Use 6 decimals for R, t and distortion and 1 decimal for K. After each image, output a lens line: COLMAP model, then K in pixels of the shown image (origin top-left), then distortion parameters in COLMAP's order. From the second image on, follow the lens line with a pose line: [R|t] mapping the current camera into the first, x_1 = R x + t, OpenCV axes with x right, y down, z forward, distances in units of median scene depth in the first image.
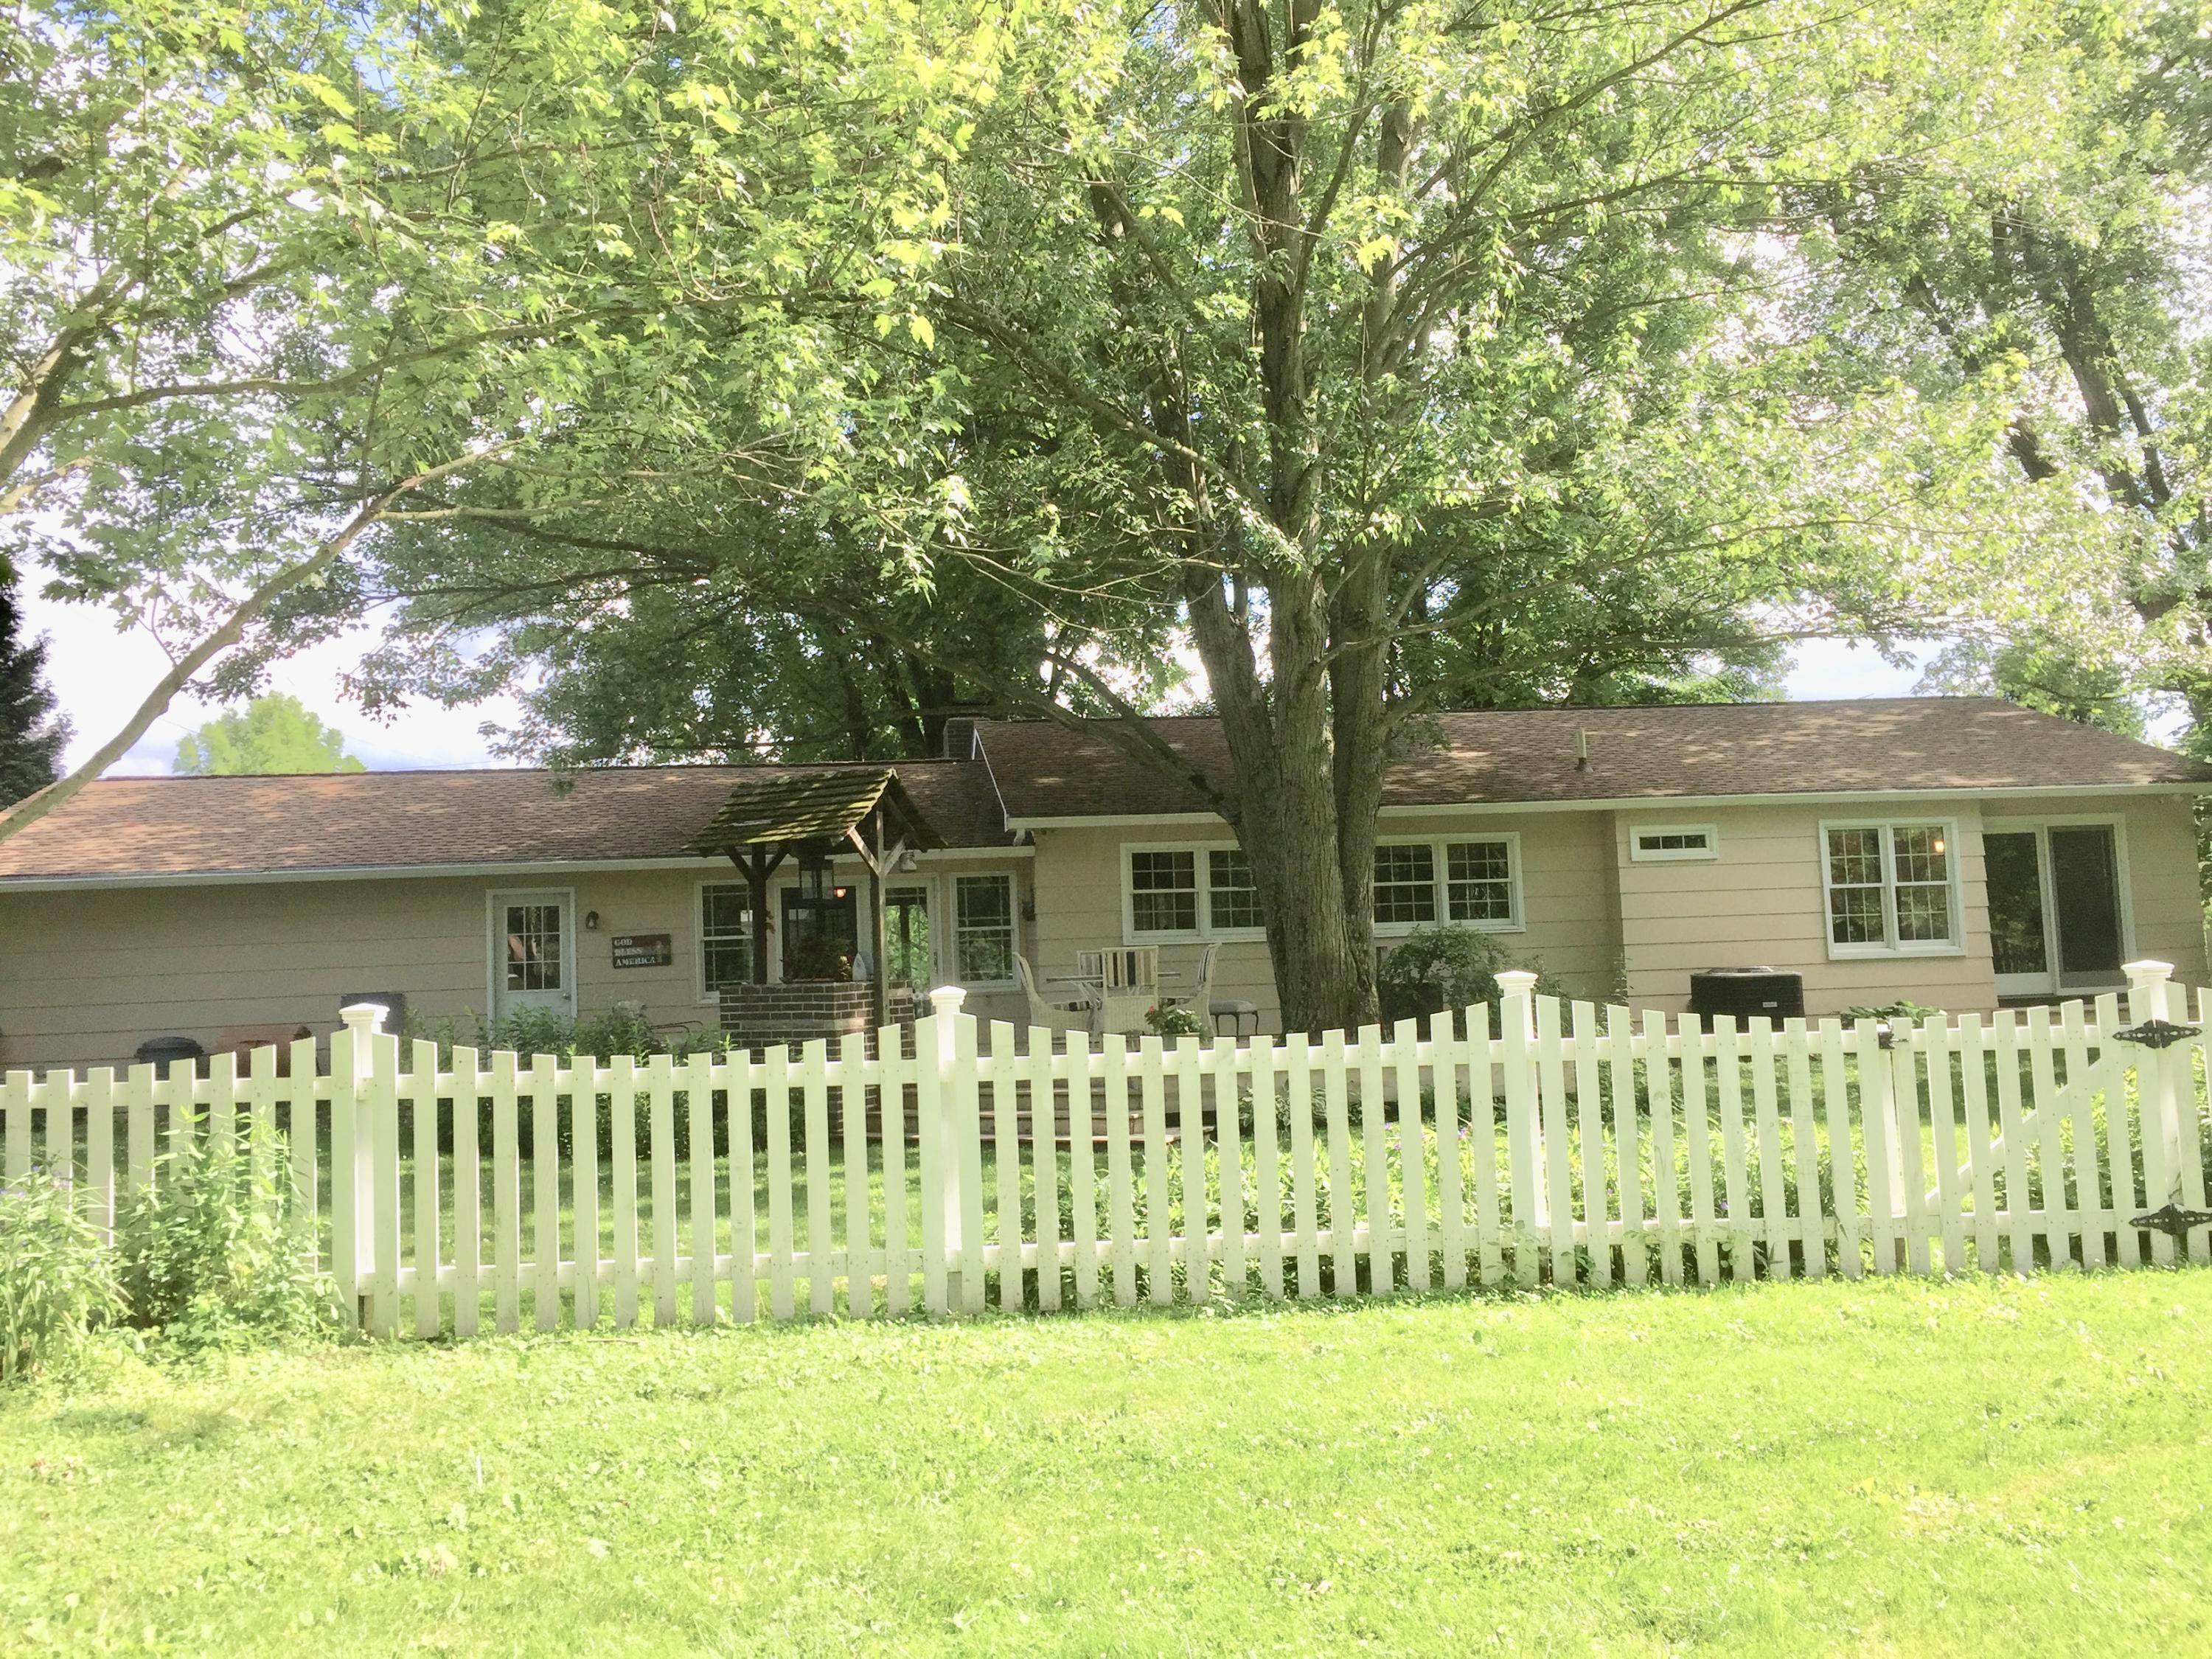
lens RADIAL K [[1894.7, 0, 1106.0], [0, 1894.7, 829.5], [0, 0, 1]] dist [0.085471, -0.128533]
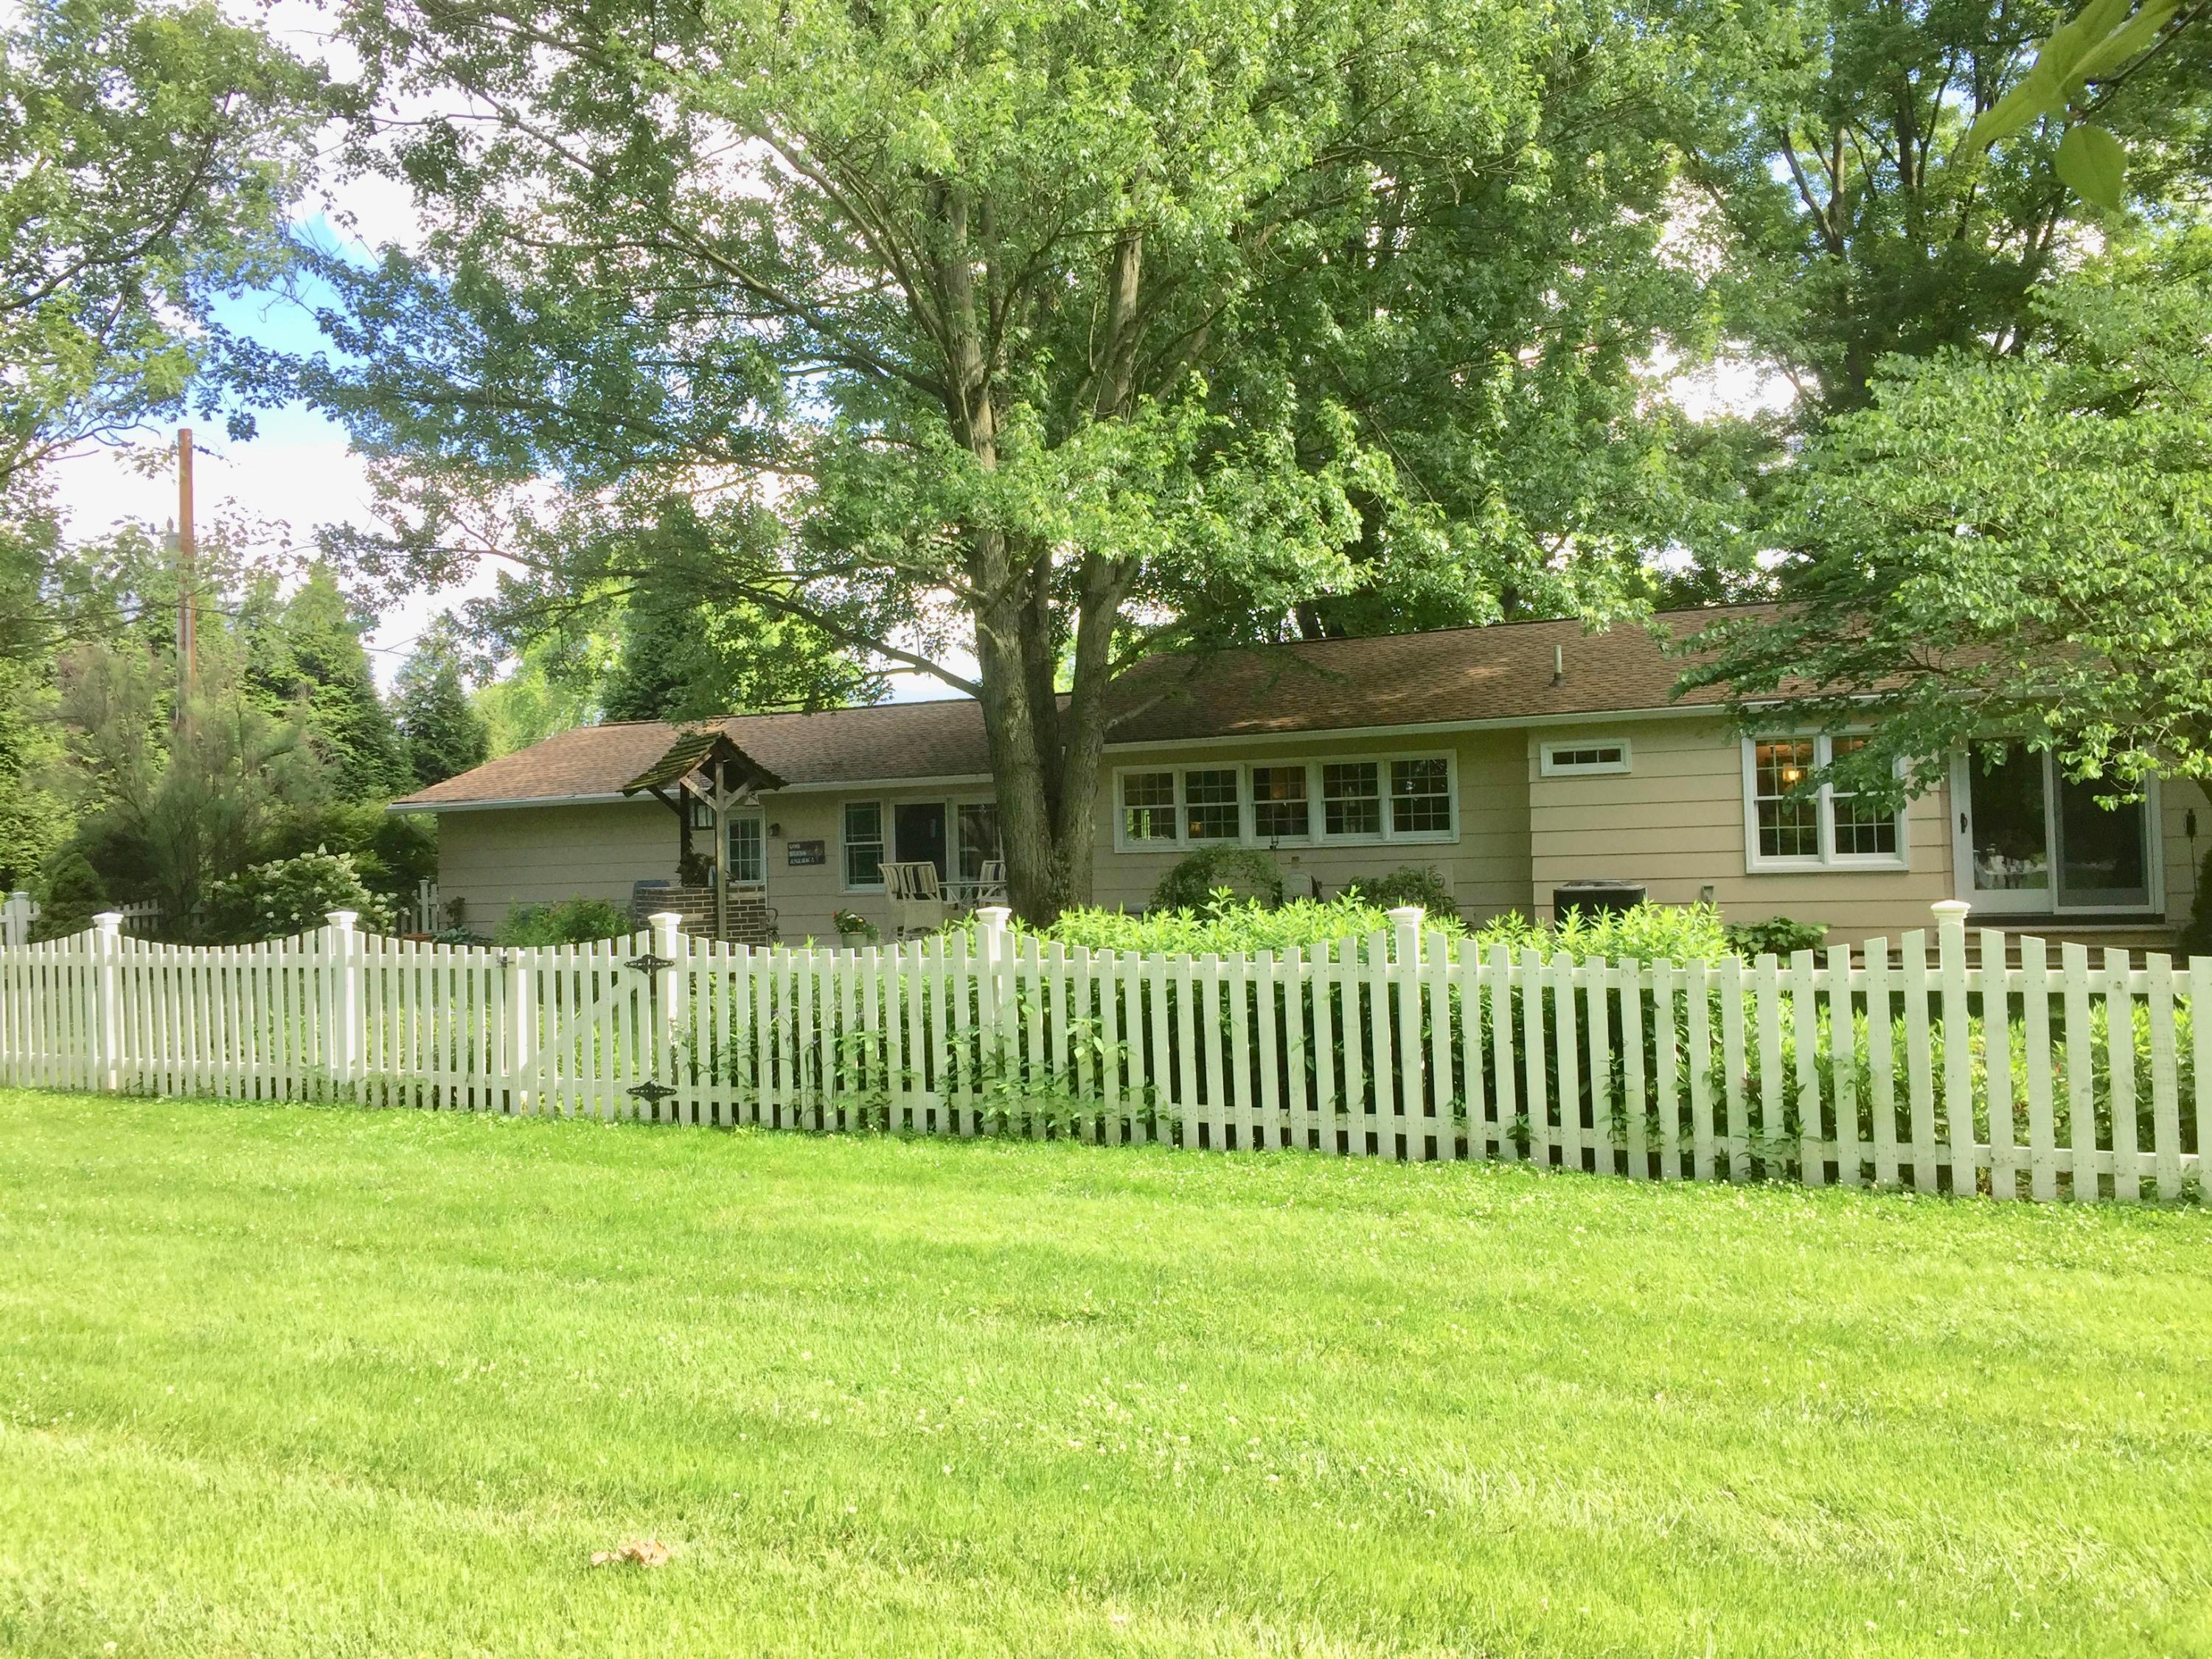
lens RADIAL K [[1894.7, 0, 1106.0], [0, 1894.7, 829.5], [0, 0, 1]] dist [0.085471, -0.128533]
pose [[0.844133, 0.003706, -0.536121, 0.638247], [0.036019, 0.997325, 0.063606, -0.029379], [0.534923, -0.073002, 0.841741, -0.007038]]
